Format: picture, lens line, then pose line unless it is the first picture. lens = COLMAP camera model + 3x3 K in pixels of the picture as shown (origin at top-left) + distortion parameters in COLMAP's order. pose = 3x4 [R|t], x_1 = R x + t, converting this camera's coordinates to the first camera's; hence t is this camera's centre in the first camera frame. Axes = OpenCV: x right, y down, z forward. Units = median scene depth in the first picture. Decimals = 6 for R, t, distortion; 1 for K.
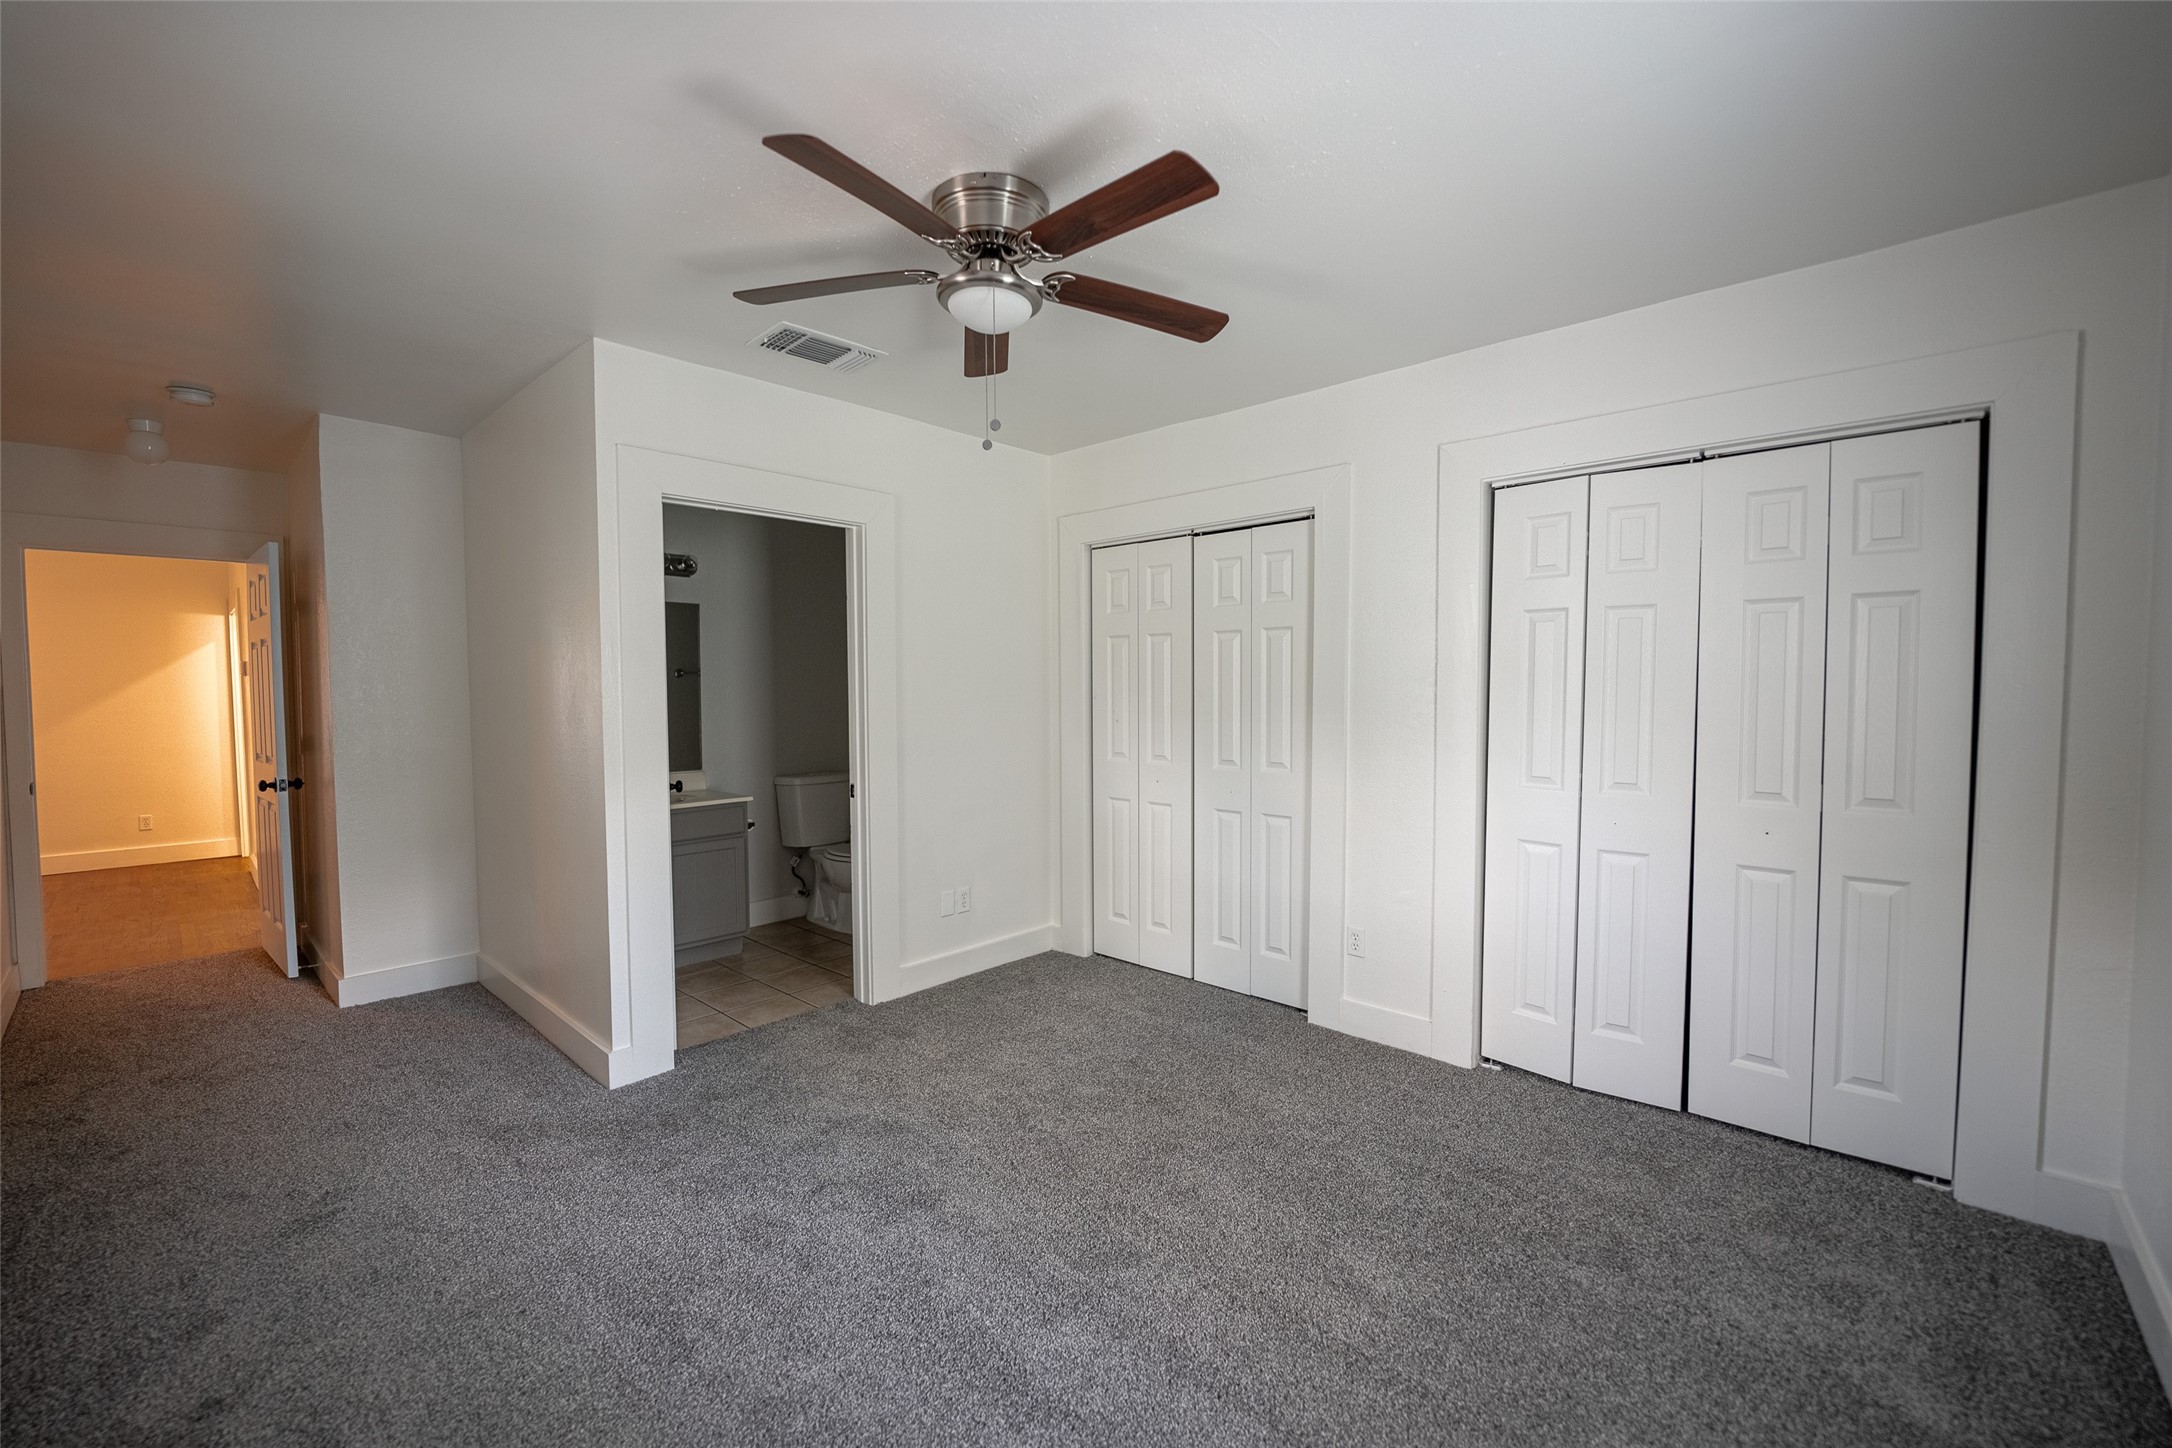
lens RADIAL K [[896.7, 0, 1086.1], [0, 896.7, 719.7], [0, 0, 1]] dist [-0.003266, -0.002236]
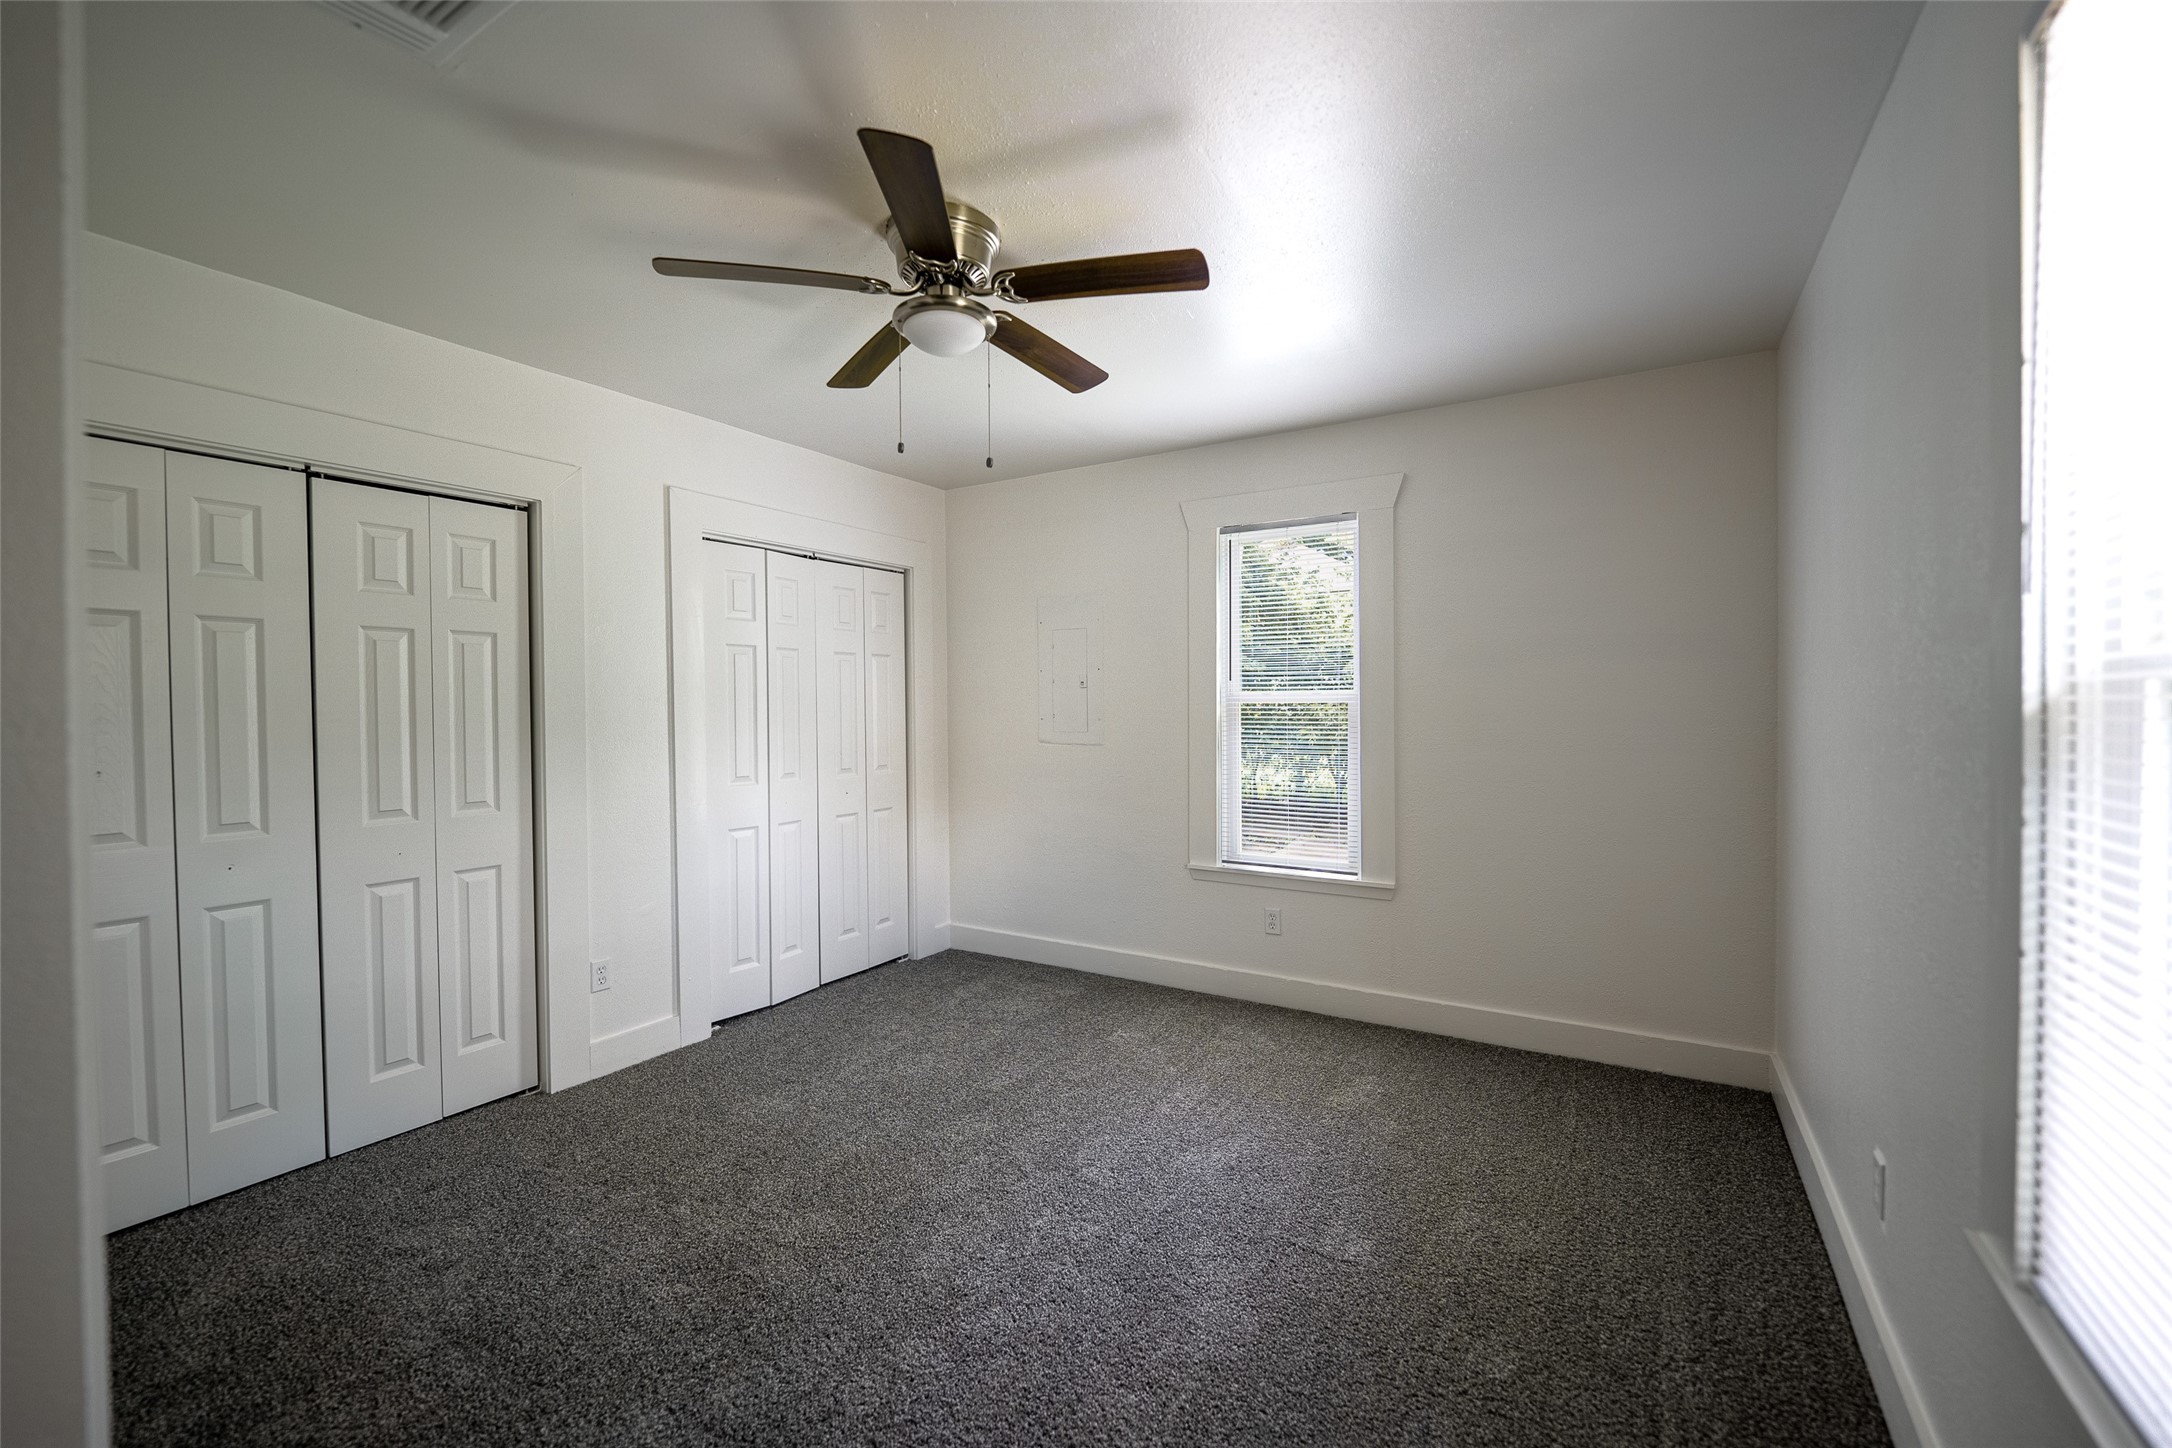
lens RADIAL K [[896.7, 0, 1092.3], [0, 896.7, 715.9], [0, 0, 1]] dist [-0.003266, -0.002236]
pose [[-0.203621, -0.009379, 0.979005, -0.684962], [0.043781, 0.998867, 0.018675, -0.019287], [-0.978070, 0.046664, -0.202980, 0.633654]]
